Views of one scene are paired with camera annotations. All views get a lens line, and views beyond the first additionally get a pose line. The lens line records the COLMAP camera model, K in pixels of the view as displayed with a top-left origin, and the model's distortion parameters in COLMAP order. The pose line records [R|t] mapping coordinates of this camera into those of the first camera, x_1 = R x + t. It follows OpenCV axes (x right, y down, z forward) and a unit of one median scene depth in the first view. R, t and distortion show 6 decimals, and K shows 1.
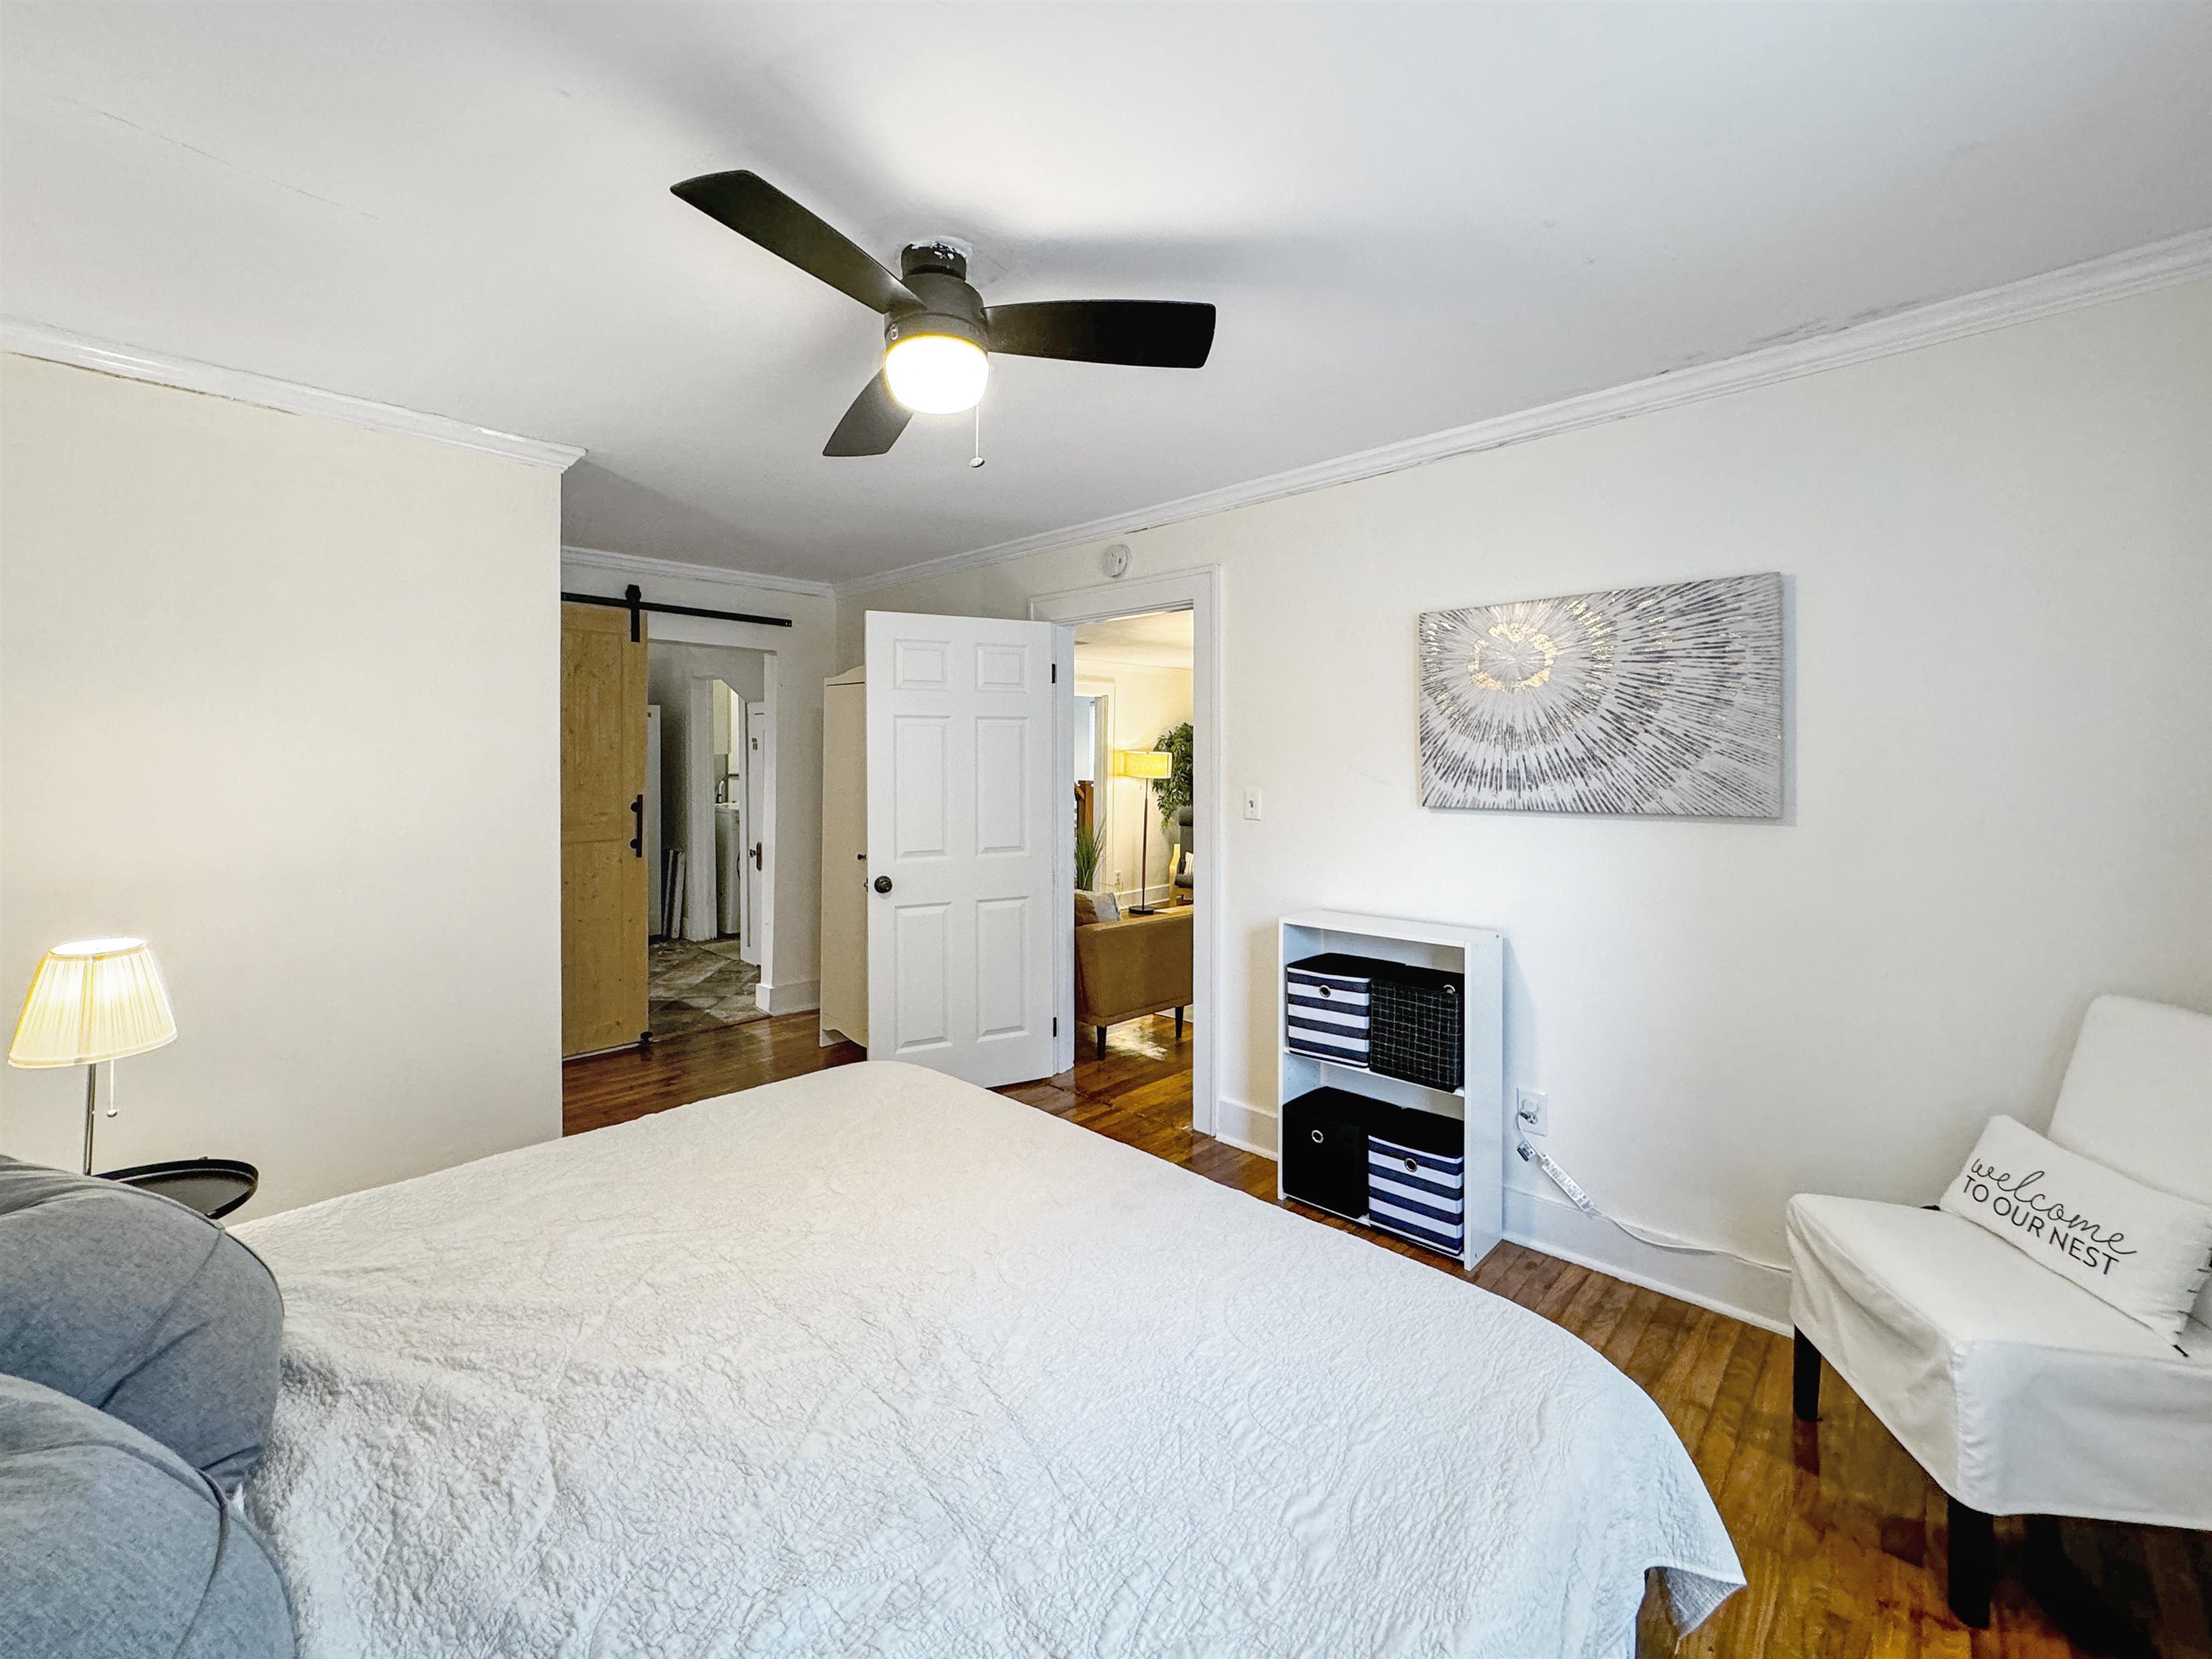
lens RADIAL K [[900.0, 0, 1116.2], [0, 900.0, 767.8], [0, 0, 1]] dist [-0.000211, 0.000289]
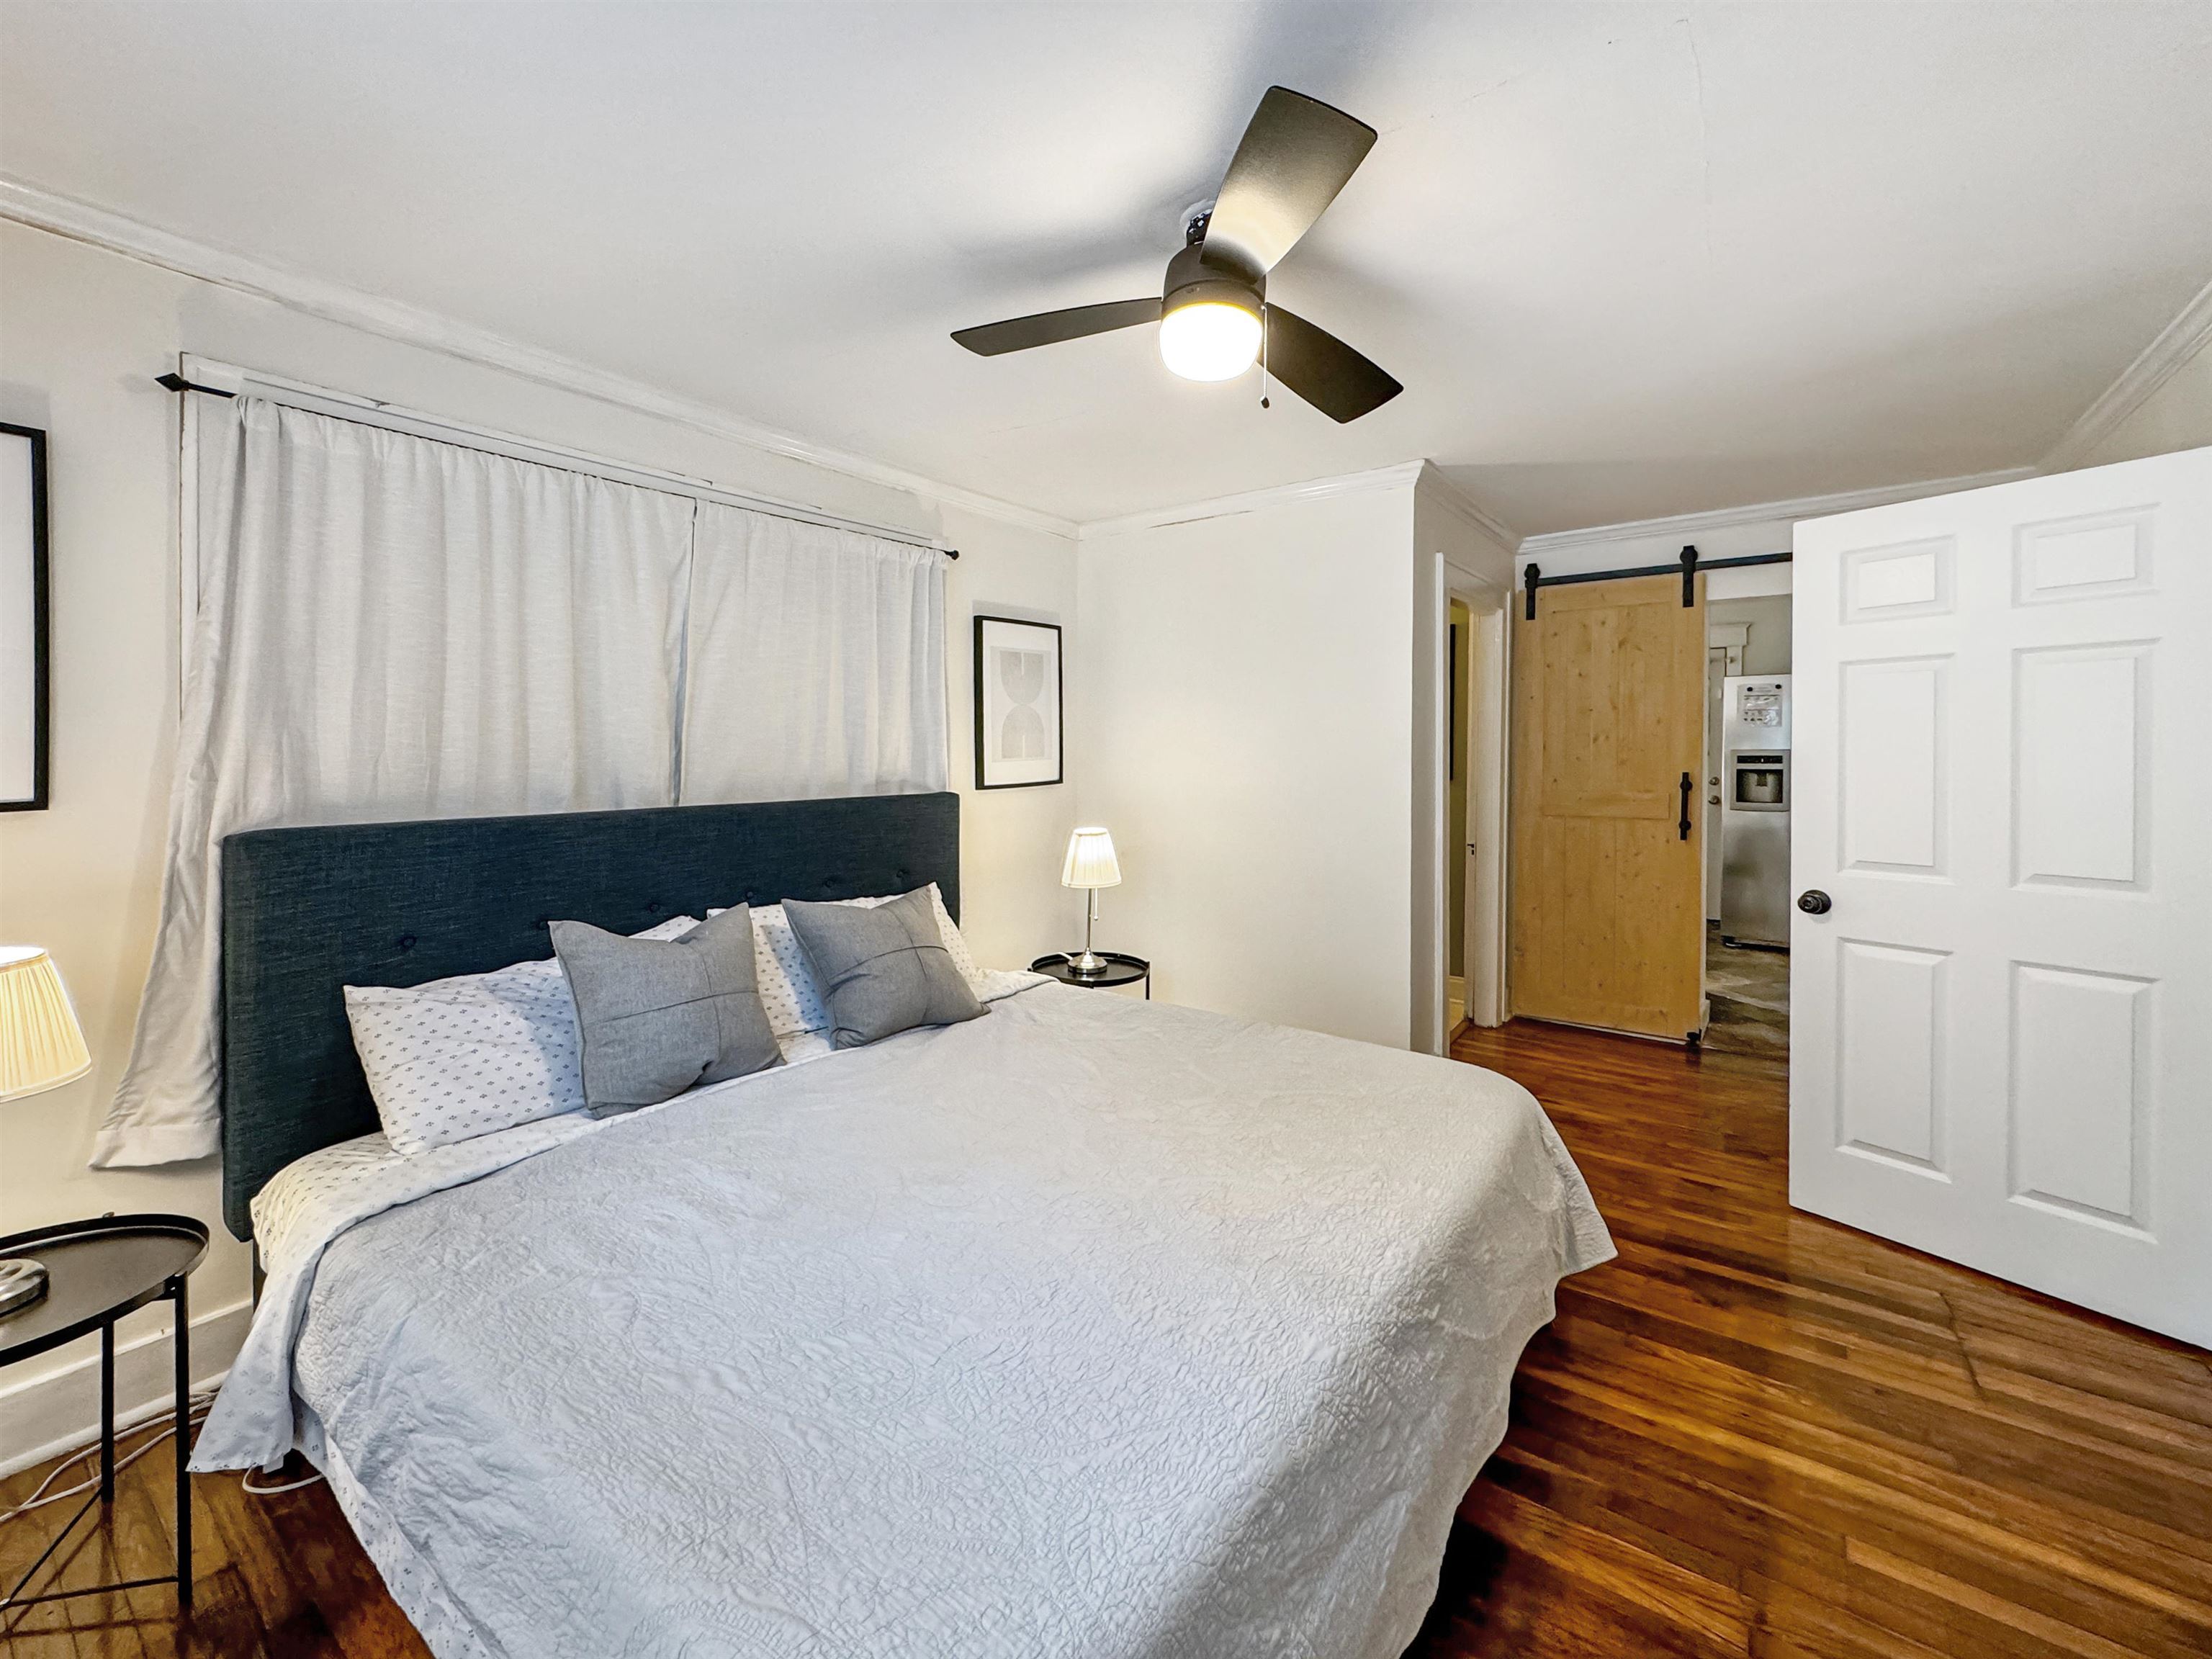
lens RADIAL K [[941.6, 0, 1165.3], [0, 941.6, 764.4], [0, 0, 1]] dist [-0.000848, 0.000210]
pose [[0.135448, 0.009666, -0.990737, 0.365978], [-0.002163, 0.999953, 0.009460, 0.013606], [0.990782, 0.000861, 0.135463, 0.353547]]
